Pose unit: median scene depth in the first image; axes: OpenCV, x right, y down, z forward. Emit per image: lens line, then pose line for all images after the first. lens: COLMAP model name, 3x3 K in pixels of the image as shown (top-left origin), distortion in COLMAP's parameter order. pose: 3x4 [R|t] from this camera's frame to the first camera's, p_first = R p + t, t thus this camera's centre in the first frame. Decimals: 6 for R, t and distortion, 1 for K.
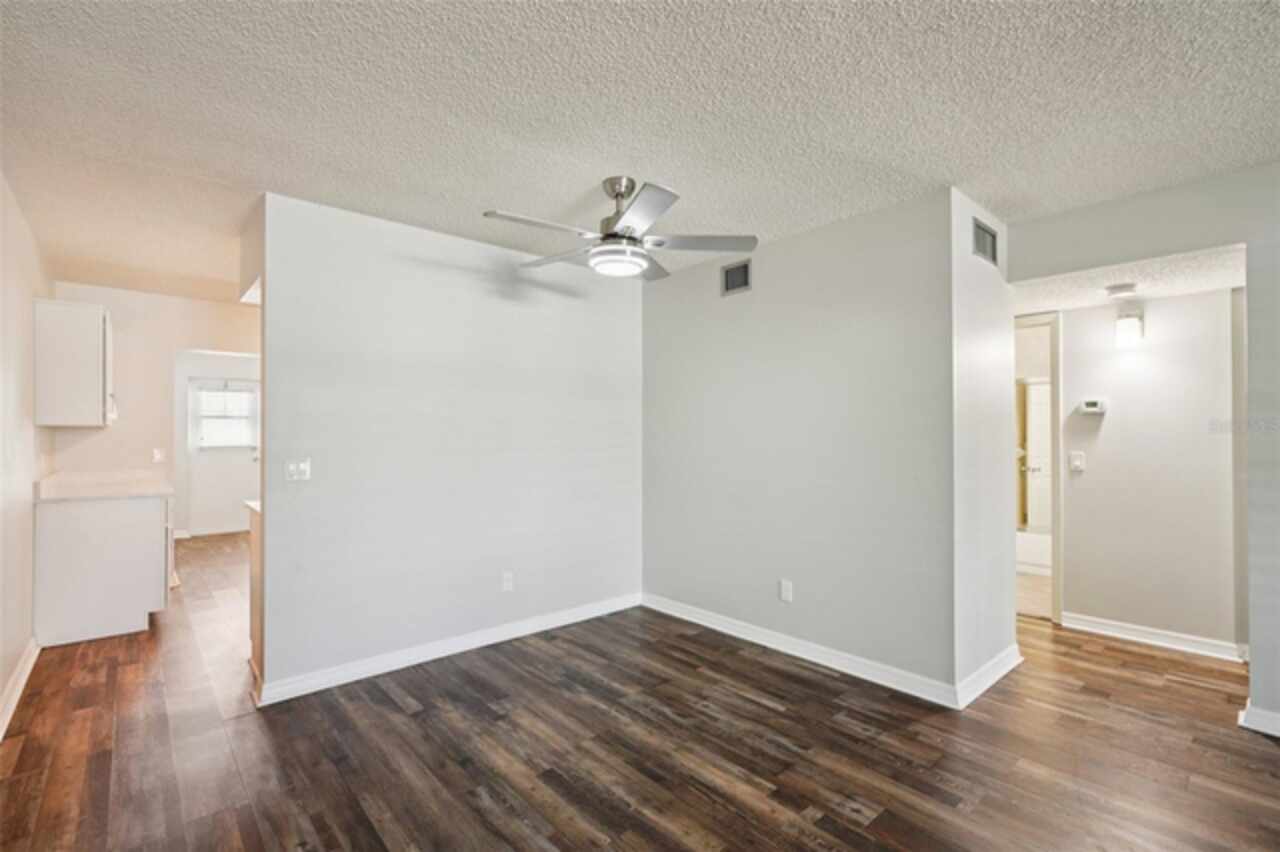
lens RADIAL K [[581.1, 0, 640.0], [0, 581.1, 426.0], [0, 0, 1]] dist [-0.001114, -0.000082]
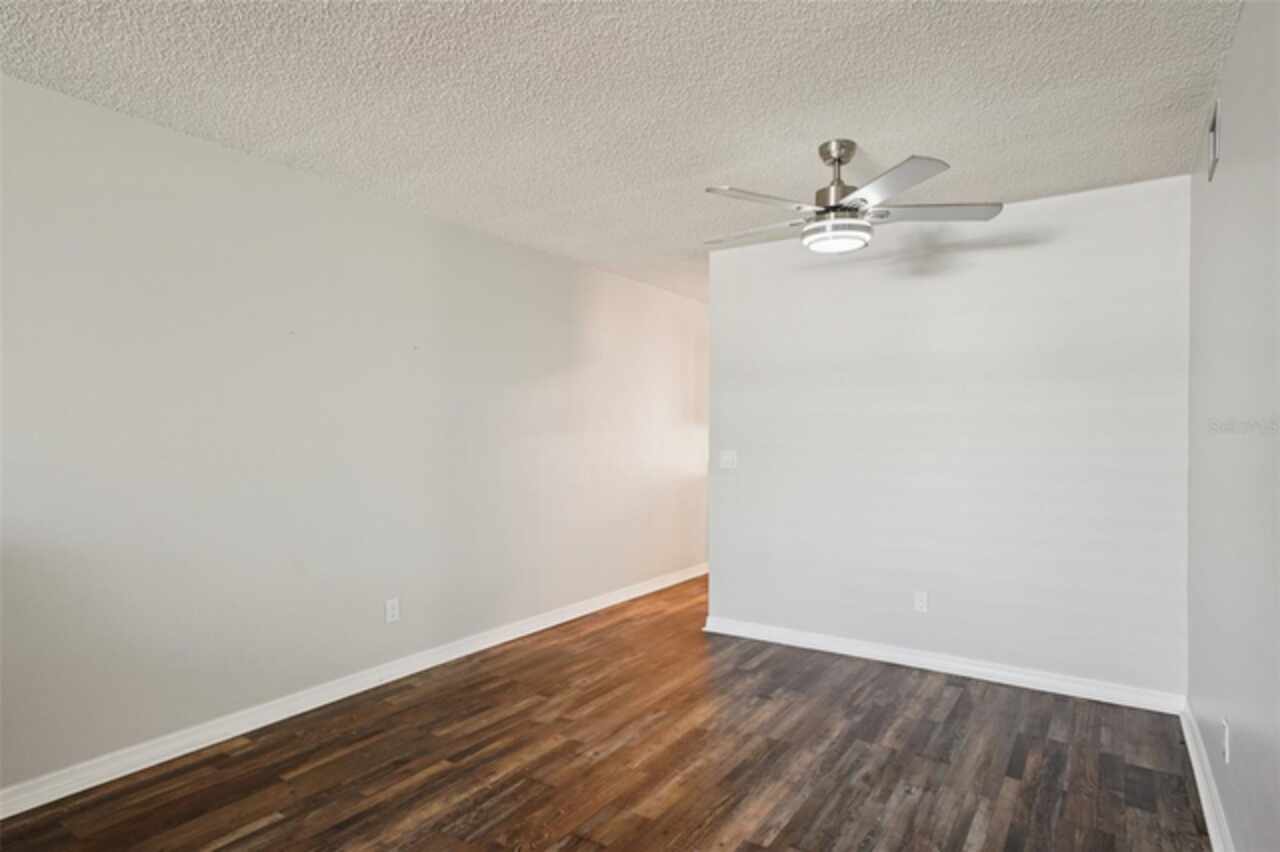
lens RADIAL K [[706.4, 0, 638.1], [0, 706.4, 432.0], [0, 0, 1]] dist [0.007129, 0.001903]
pose [[0.253218, 0.001980, -0.967407, 0.928259], [0.009524, 0.999944, 0.004539, 0.005184], [0.967362, -0.010363, 0.253185, 0.435110]]
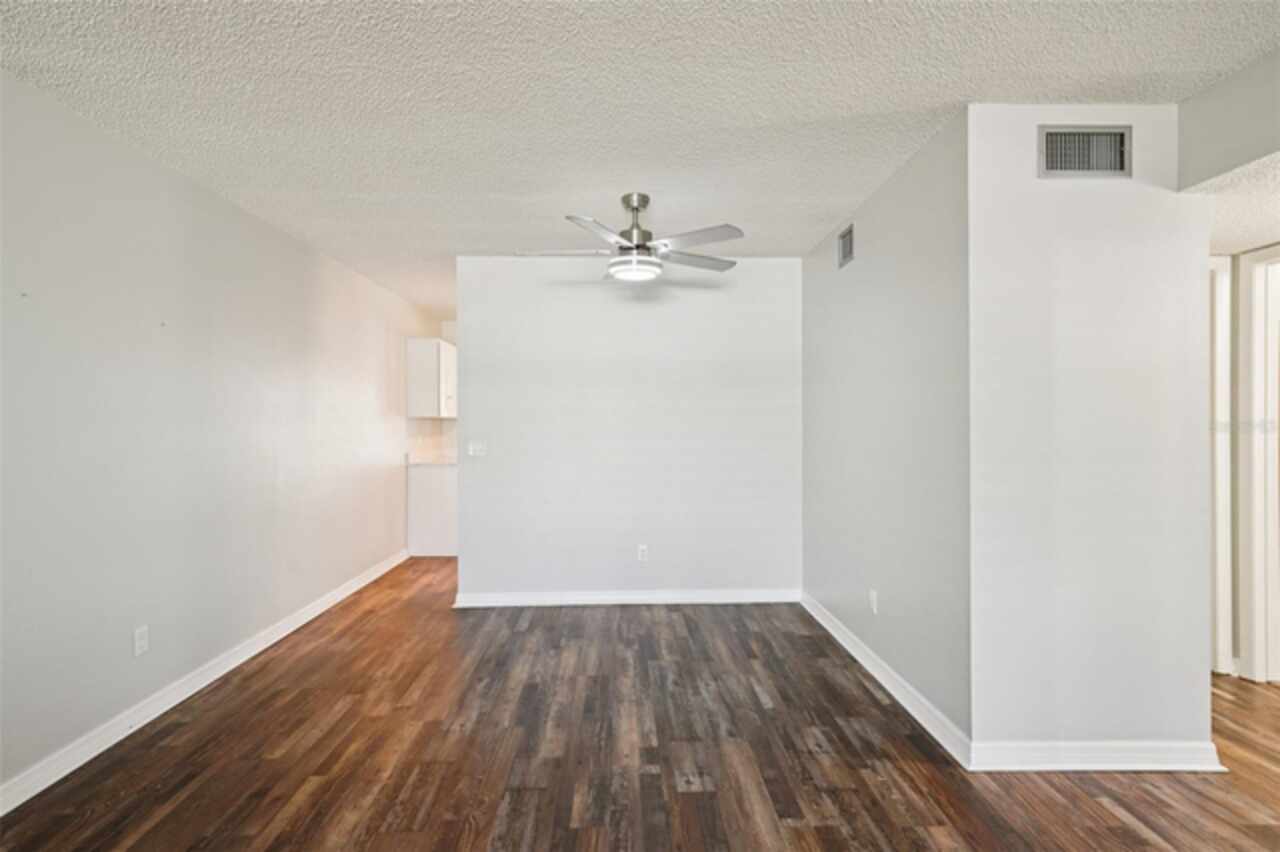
lens RADIAL K [[645.1, 0, 640.0], [0, 645.1, 426.0], [0, 0, 1]] dist [0.000983, 0.000683]
pose [[0.769409, 0.000464, -0.638756, 0.767552], [0.011350, 0.999832, 0.014399, 0.001312], [0.638656, -0.018328, 0.769274, 0.043368]]
